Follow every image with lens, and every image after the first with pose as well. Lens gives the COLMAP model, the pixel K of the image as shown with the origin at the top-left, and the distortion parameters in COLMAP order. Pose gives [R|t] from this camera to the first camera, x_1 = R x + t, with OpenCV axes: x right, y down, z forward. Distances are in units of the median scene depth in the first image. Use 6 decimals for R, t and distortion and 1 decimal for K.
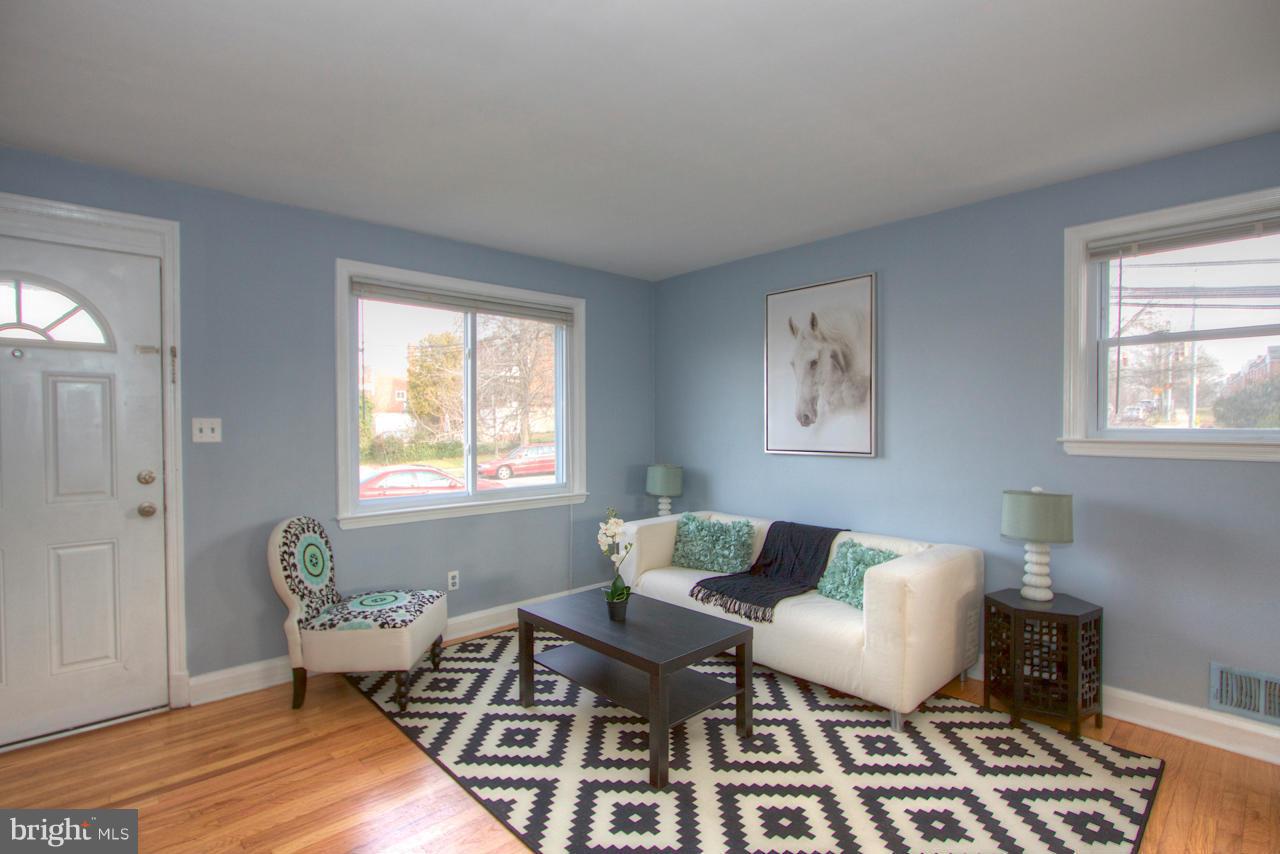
lens RADIAL K [[601.0, 0, 639.2], [0, 601.0, 438.4], [0, 0, 1]] dist [-0.020100, 0.001786]
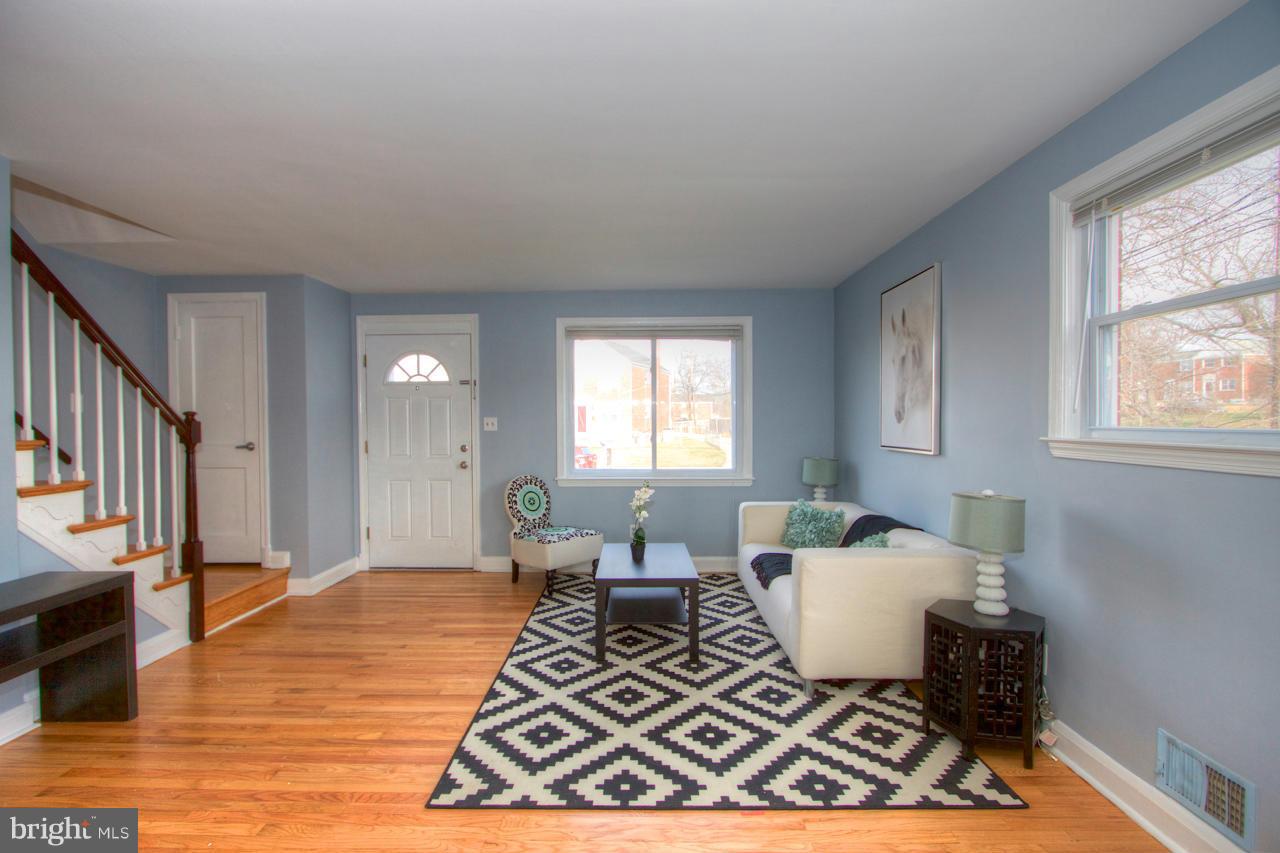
lens RADIAL K [[608.4, 0, 637.1], [0, 608.4, 430.1], [0, 0, 1]] dist [-0.010714, -0.000086]
pose [[0.721966, 0.010465, -0.691850, 0.891281], [-0.014924, 0.999889, -0.000450, -0.001303], [0.691768, 0.010650, 0.722042, -0.041998]]
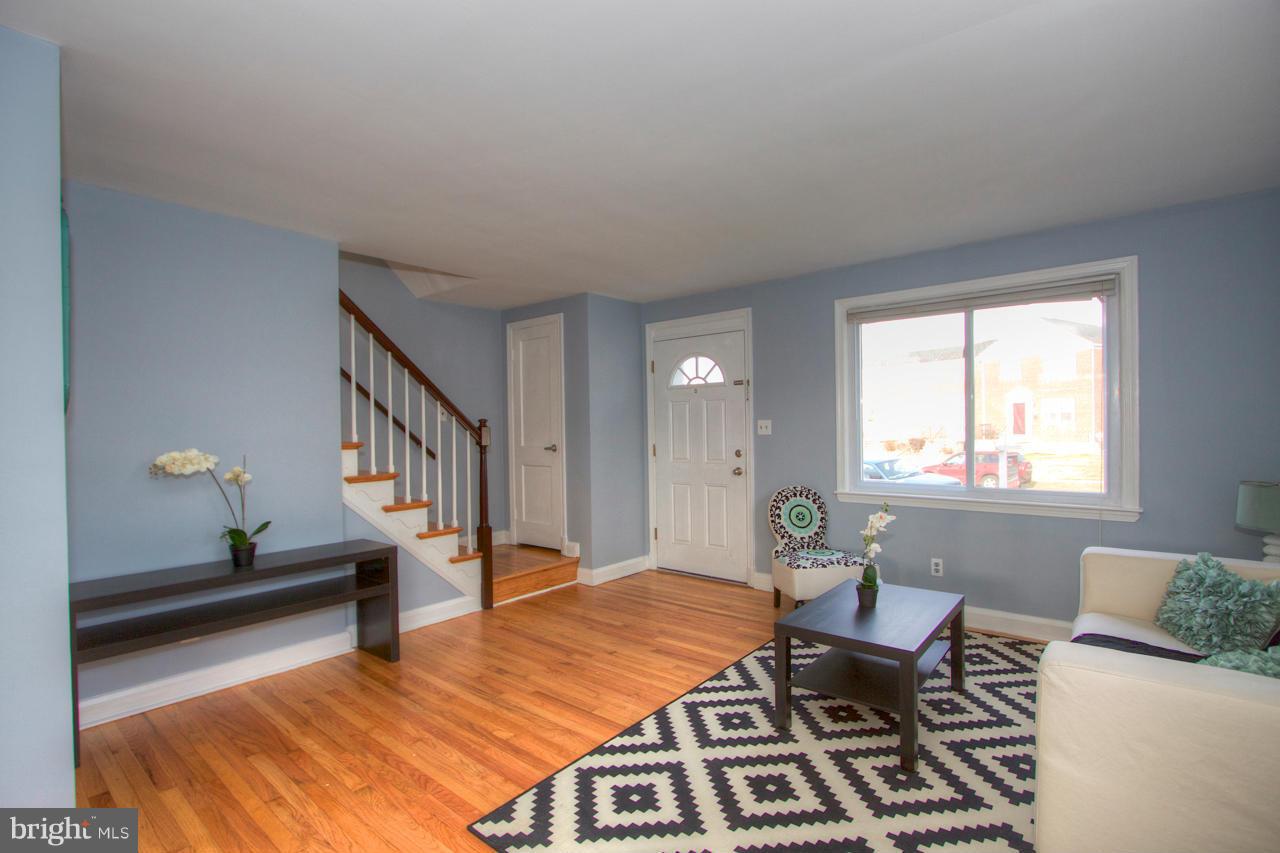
lens RADIAL K [[611.3, 0, 623.3], [0, 611.3, 432.2], [0, 0, 1]] dist [-0.015728, 0.000369]
pose [[0.105799, 0.009199, -0.994345, 0.921586], [-0.011015, 0.999907, 0.008078, -0.009491], [0.994326, 0.010098, 0.105891, 0.422911]]
